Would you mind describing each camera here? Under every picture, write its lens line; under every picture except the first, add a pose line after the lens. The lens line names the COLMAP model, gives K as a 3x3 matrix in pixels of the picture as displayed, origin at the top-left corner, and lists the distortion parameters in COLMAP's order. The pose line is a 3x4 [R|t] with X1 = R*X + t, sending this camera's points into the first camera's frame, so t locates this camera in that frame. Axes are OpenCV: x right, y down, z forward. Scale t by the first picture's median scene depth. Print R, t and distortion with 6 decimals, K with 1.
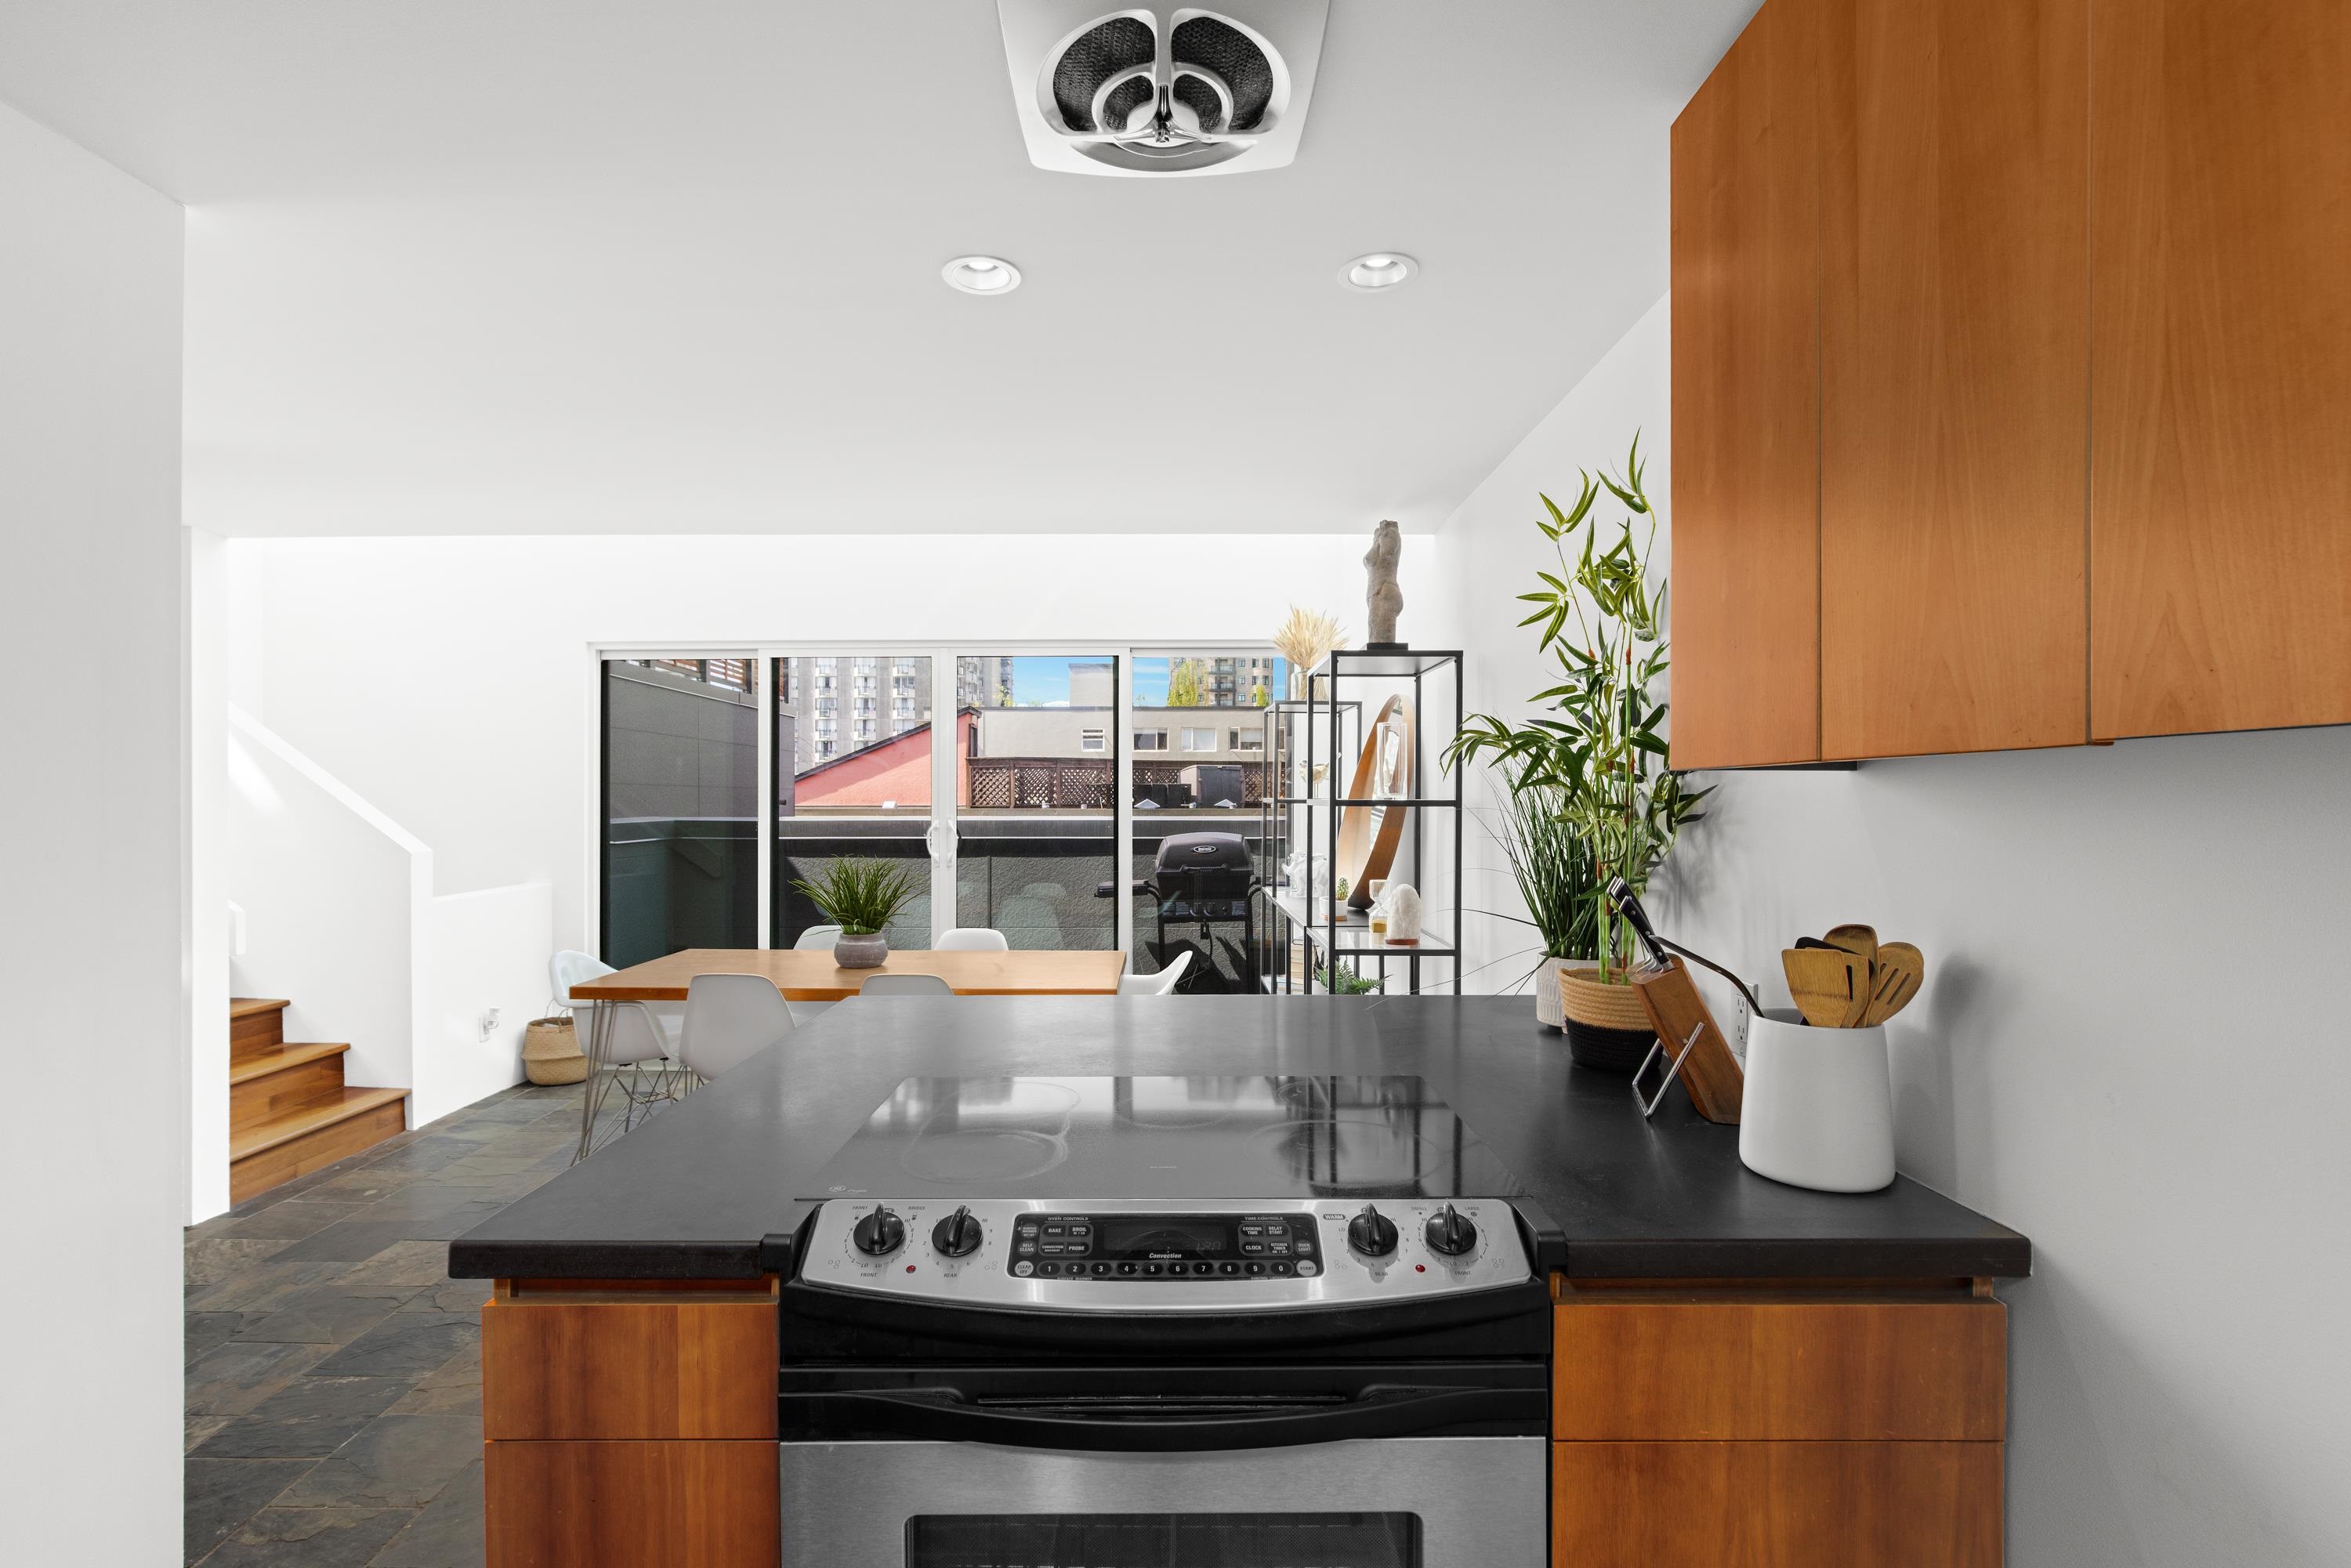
lens RADIAL K [[1072.1, 0, 1173.9], [0, 1072.1, 795.4], [0, 0, 1]] dist [-0.013507, -0.000488]
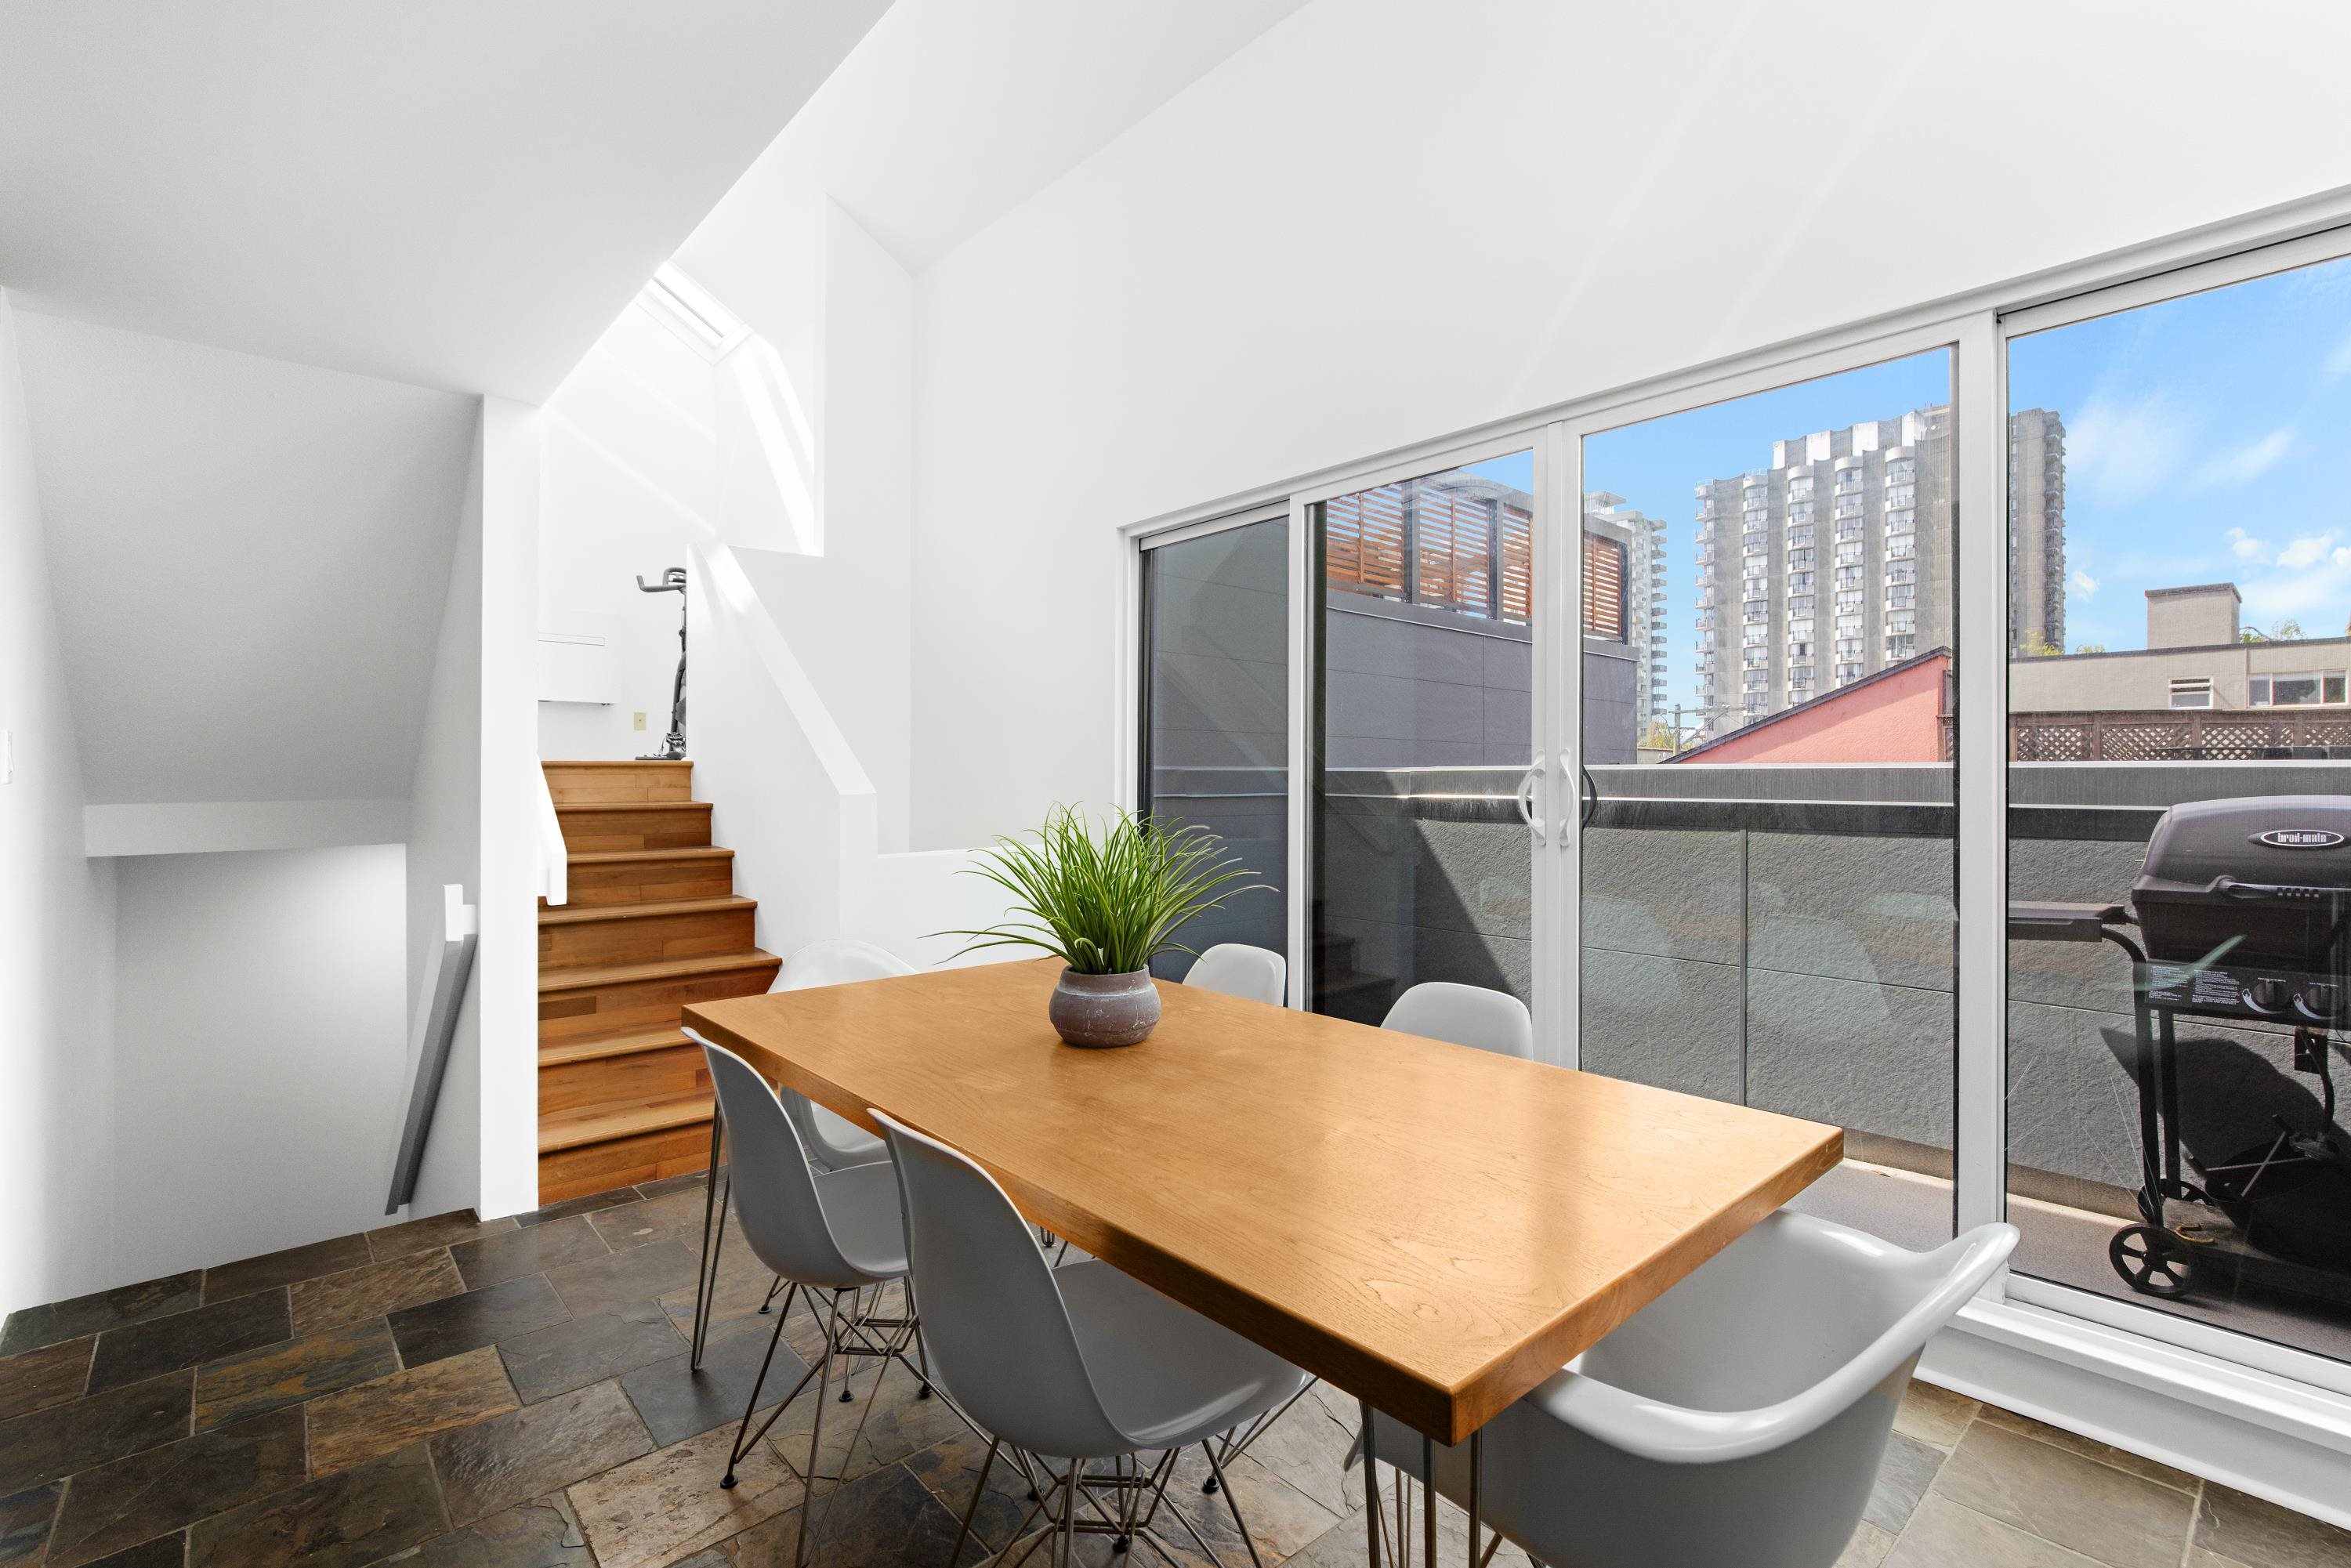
lens RADIAL K [[1072.1, 0, 1187.6], [0, 1072.1, 786.6], [0, 0, 1]] dist [-0.013507, -0.000488]
pose [[0.669672, 0.007212, -0.742622, 0.040852], [0.001440, 0.999938, 0.011009, 0.029024], [0.742656, -0.008442, 0.669620, 0.475547]]
